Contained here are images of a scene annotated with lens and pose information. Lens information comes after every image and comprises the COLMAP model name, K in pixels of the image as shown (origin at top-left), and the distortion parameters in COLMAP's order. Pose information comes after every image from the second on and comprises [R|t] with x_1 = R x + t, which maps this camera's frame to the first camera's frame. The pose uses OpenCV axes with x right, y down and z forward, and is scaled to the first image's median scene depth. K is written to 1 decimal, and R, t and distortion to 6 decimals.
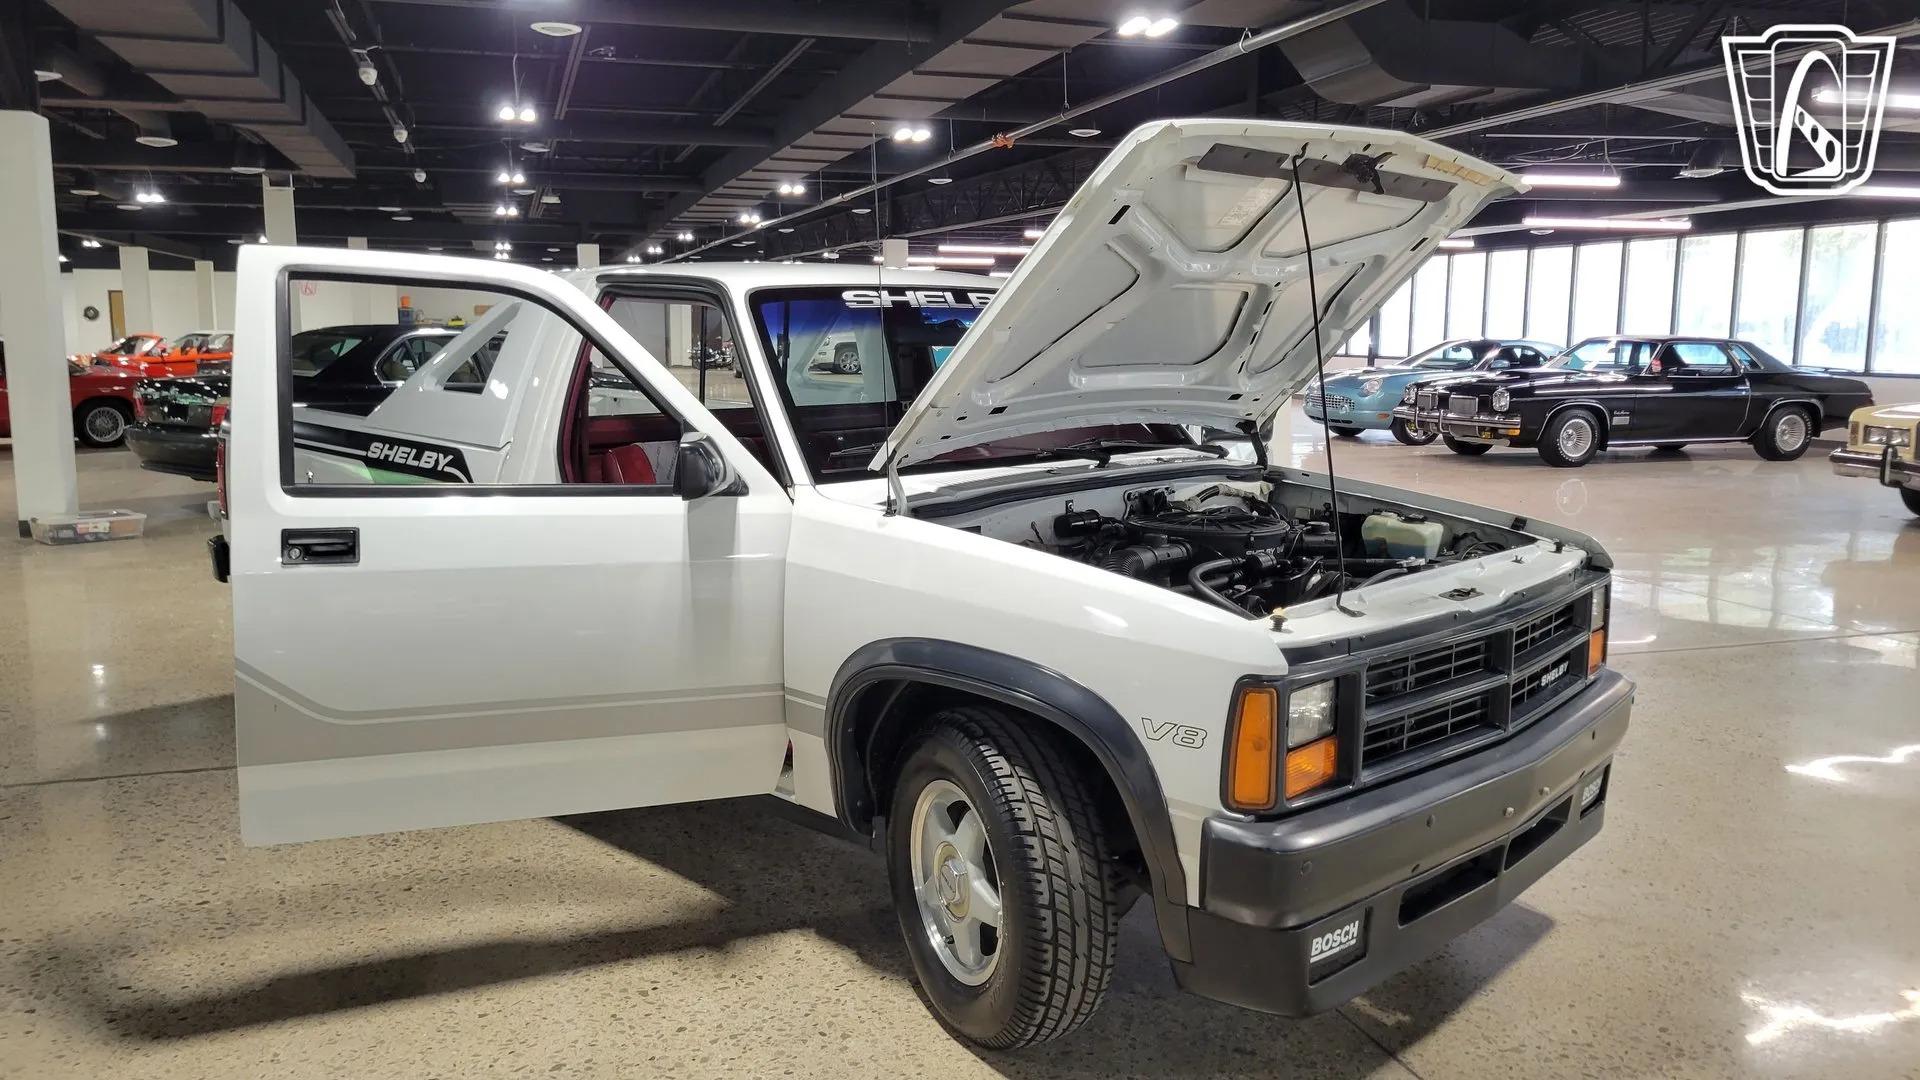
lens RADIAL K [[1437.8, 0, 978.6], [0, 1437.8, 529.6], [0, 0, 1]] dist [0.045918, -0.027810]
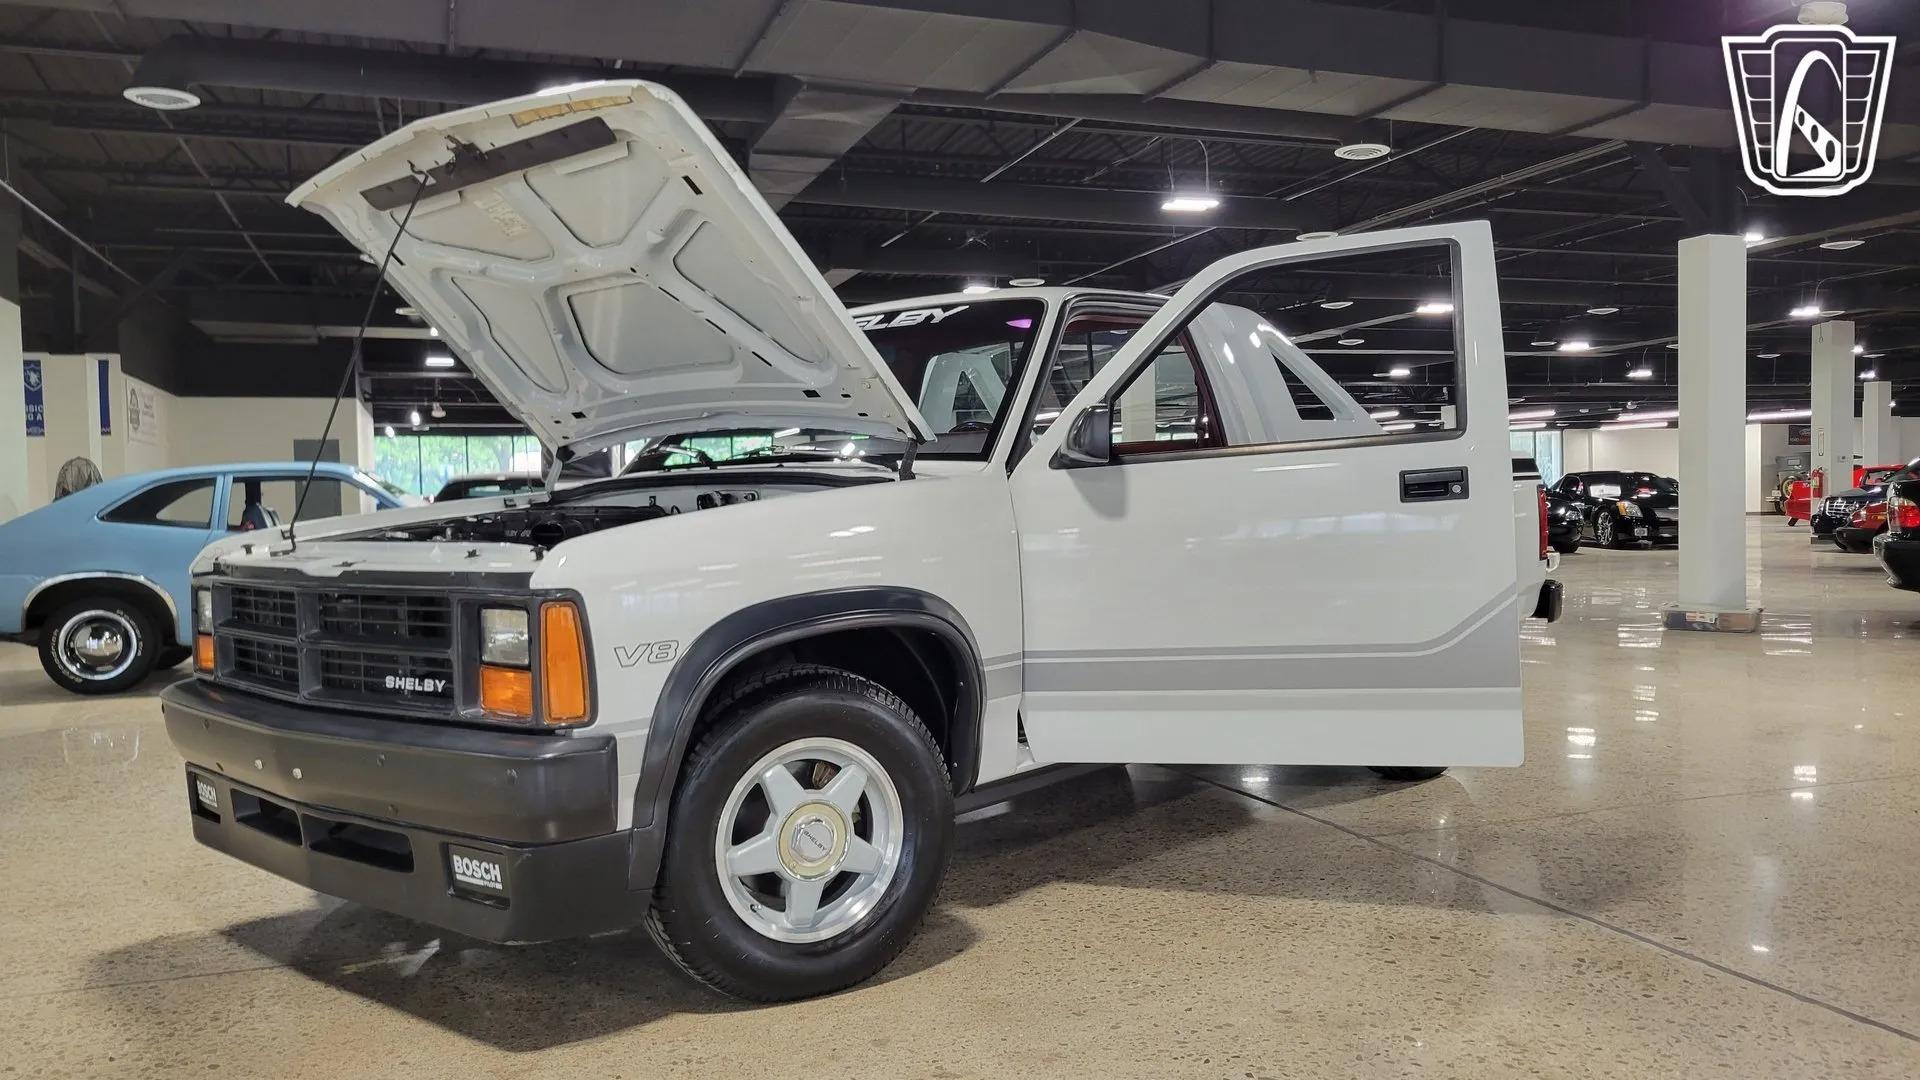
lens RADIAL K [[1439.2, 0, 973.4], [0, 1439.2, 561.9], [0, 0, 1]] dist [0.048406, -0.033364]
pose [[0.033573, 0.037202, -0.998744, 1.260914], [-0.119667, 0.992268, 0.032938, -0.038625], [0.992246, 0.118410, 0.037766, 1.292736]]
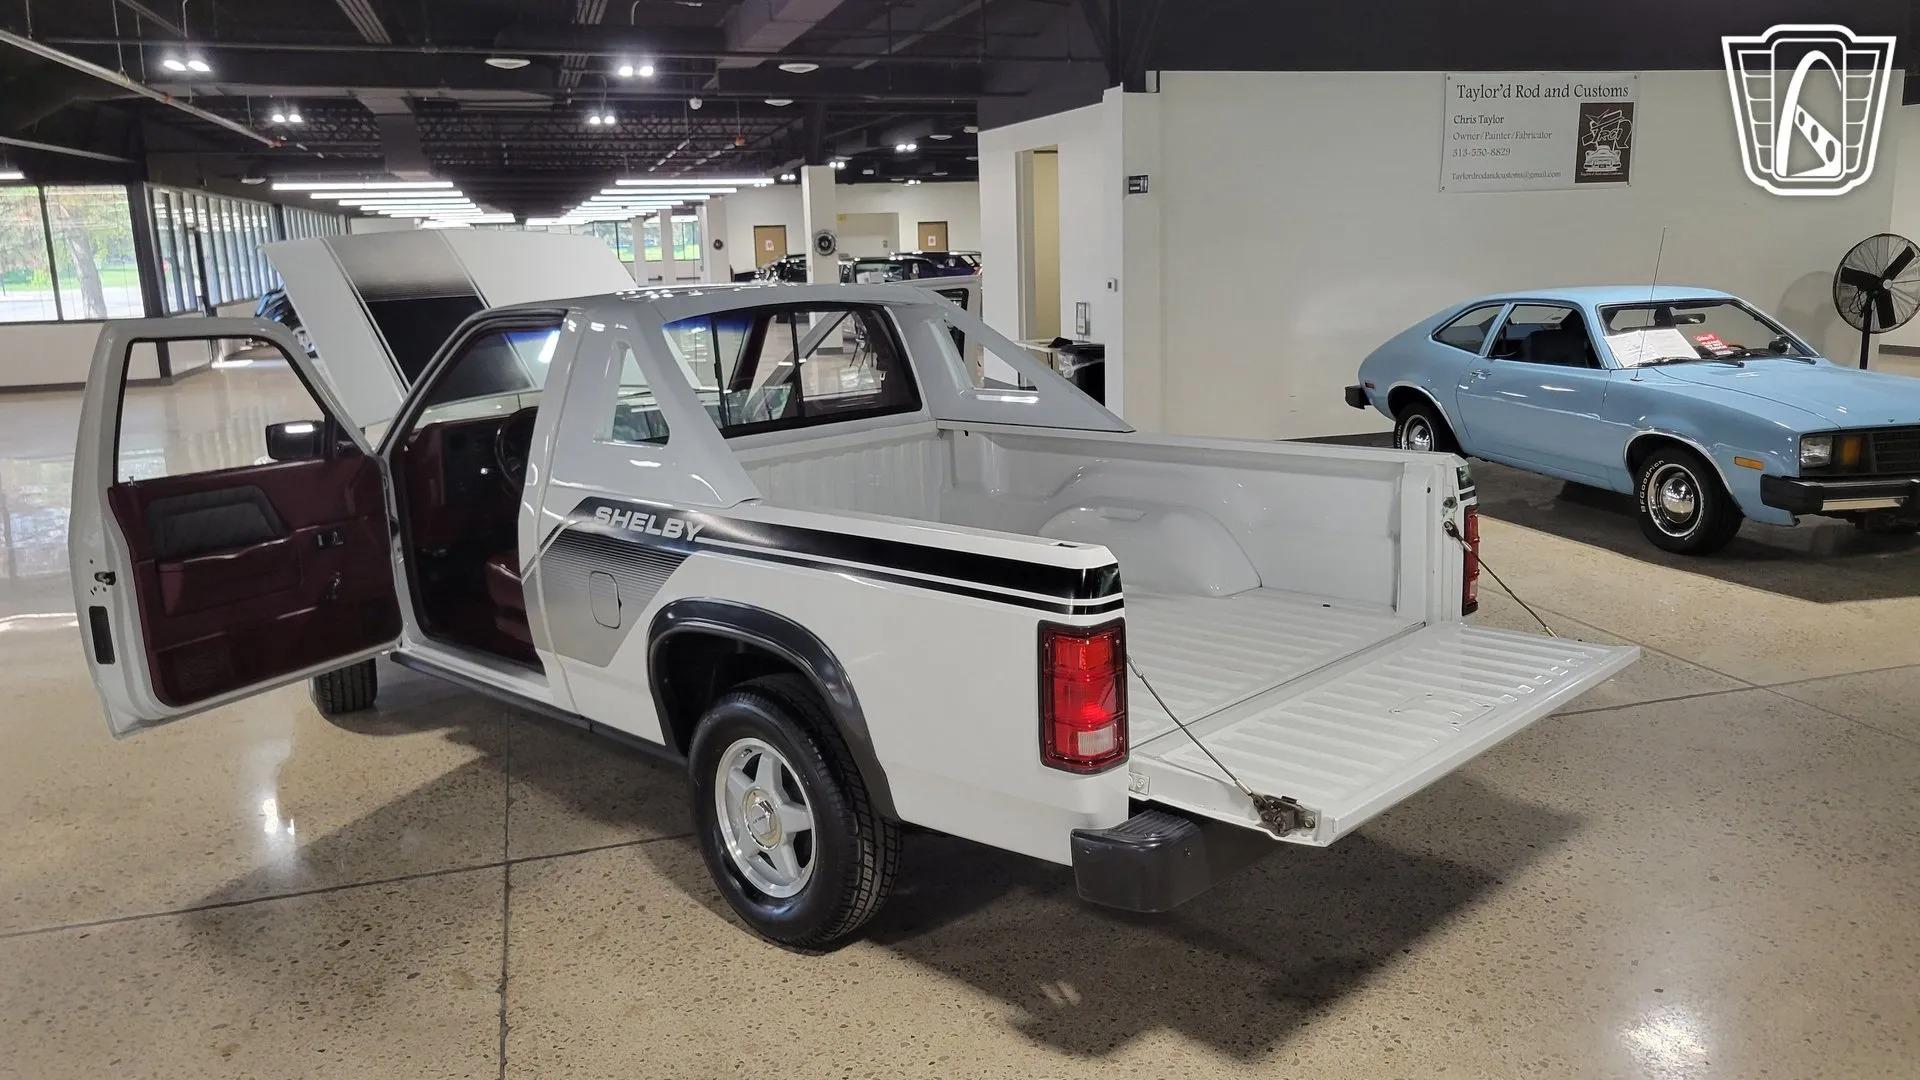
lens RADIAL K [[1457.4, 0, 968.6], [0, 1457.4, 516.6], [0, 0, 1]] dist [0.049078, -0.028526]
pose [[-0.999639, 0.018210, 0.019753, -0.471727], [0.023672, 0.944731, 0.326992, -0.514163], [-0.012707, 0.327341, -0.944821, 2.870538]]
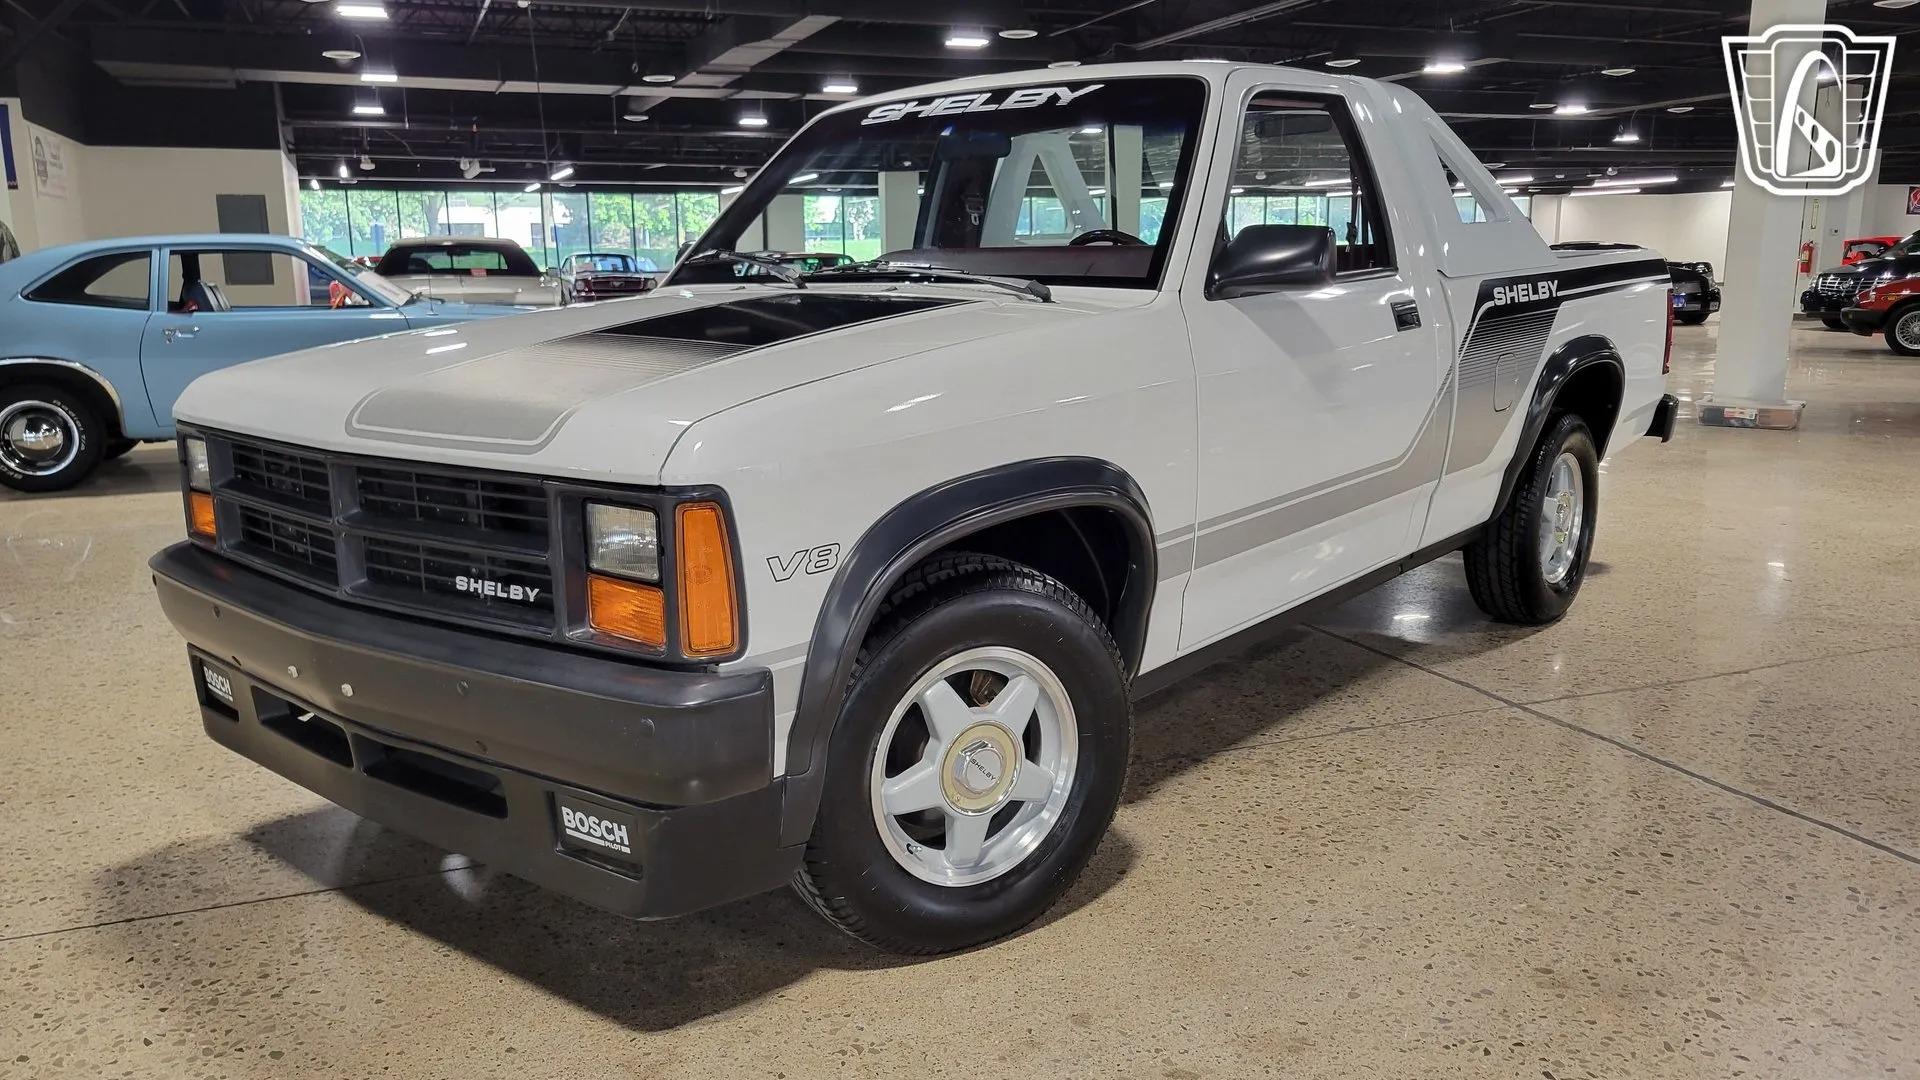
lens RADIAL K [[1436.1, 0, 955.8], [0, 1436.1, 551.5], [0, 0, 1]] dist [0.051806, -0.036360]
pose [[0.062536, 0.192976, -0.979209, 1.069257], [-0.129531, 0.974400, 0.183756, -0.068185], [0.989602, 0.115346, 0.085931, 1.159156]]
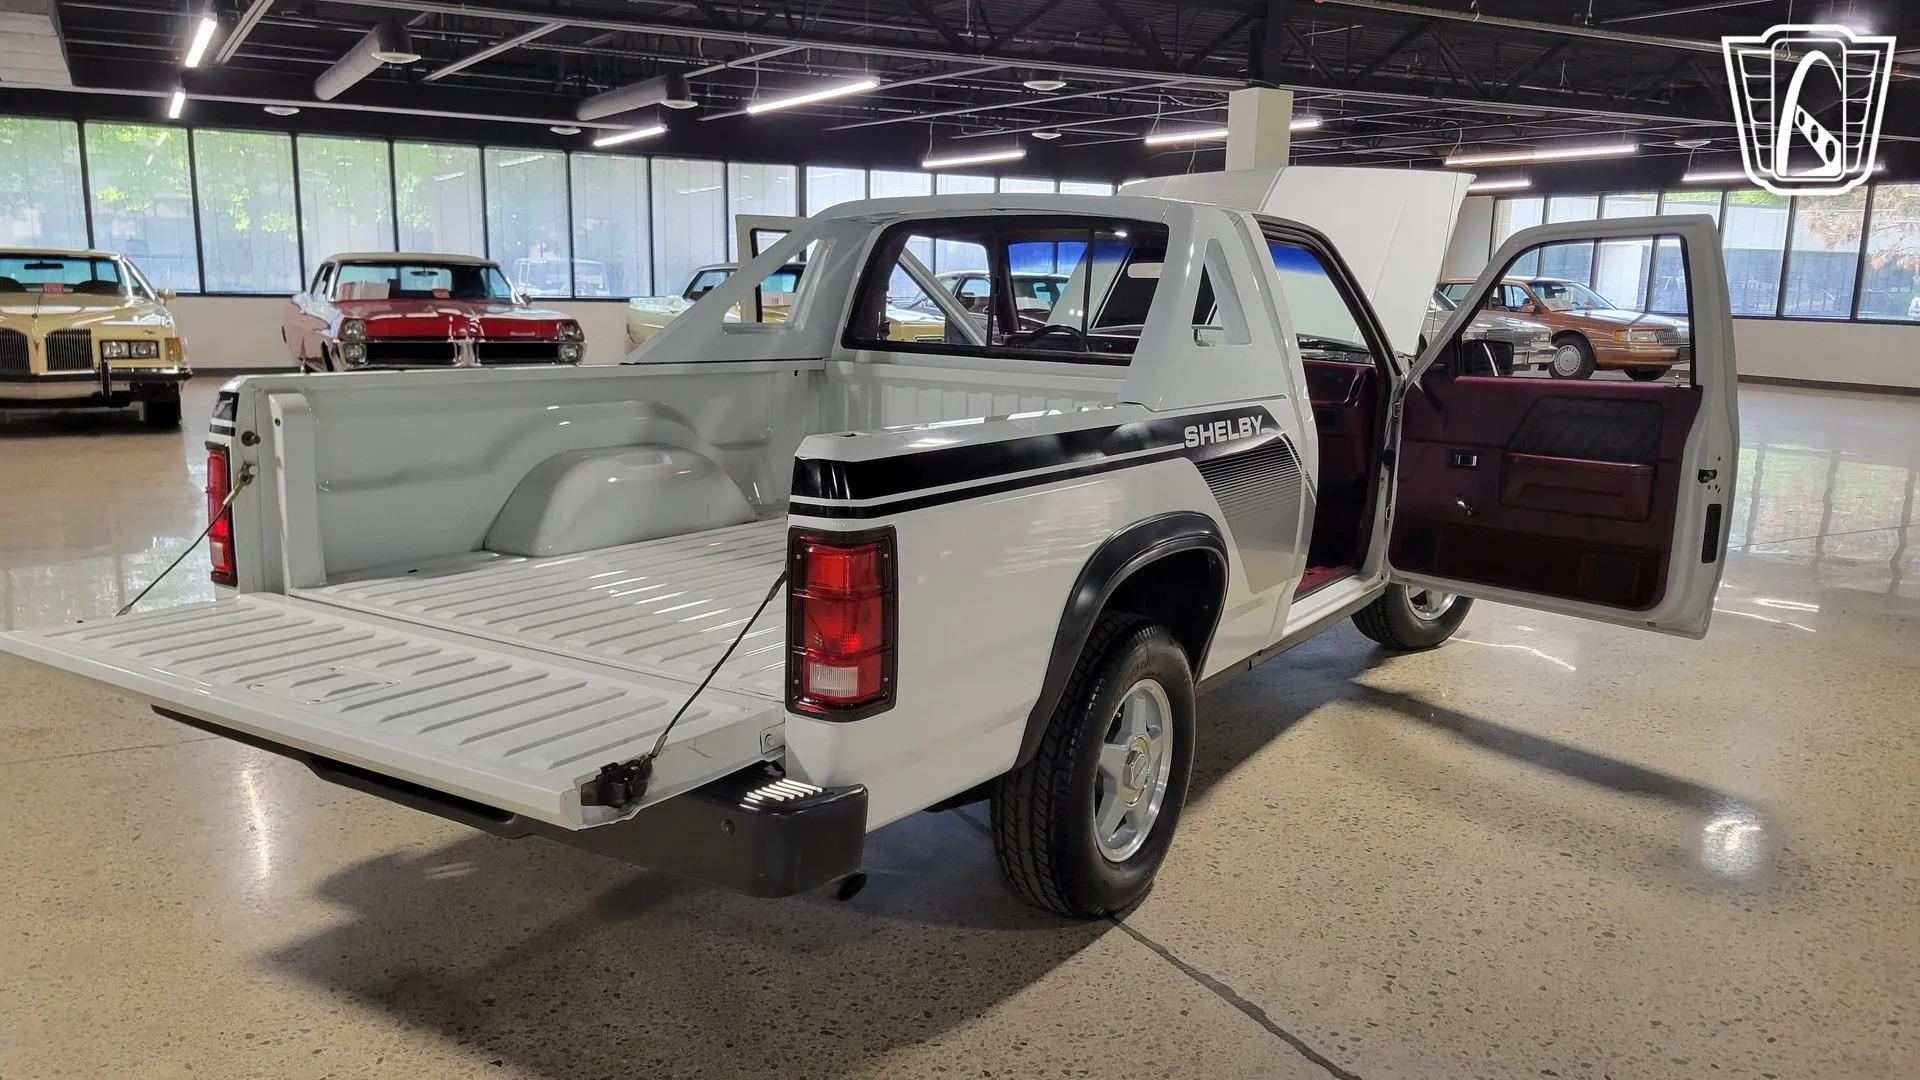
lens RADIAL K [[1451.3, 0, 965.5], [0, 1451.3, 542.9], [0, 0, 1]] dist [0.045557, -0.014248]
pose [[-0.198604, -0.192952, 0.960898, -1.560437], [0.113968, 0.969231, 0.218181, -0.247487], [-0.973431, 0.152844, -0.170503, 1.745605]]
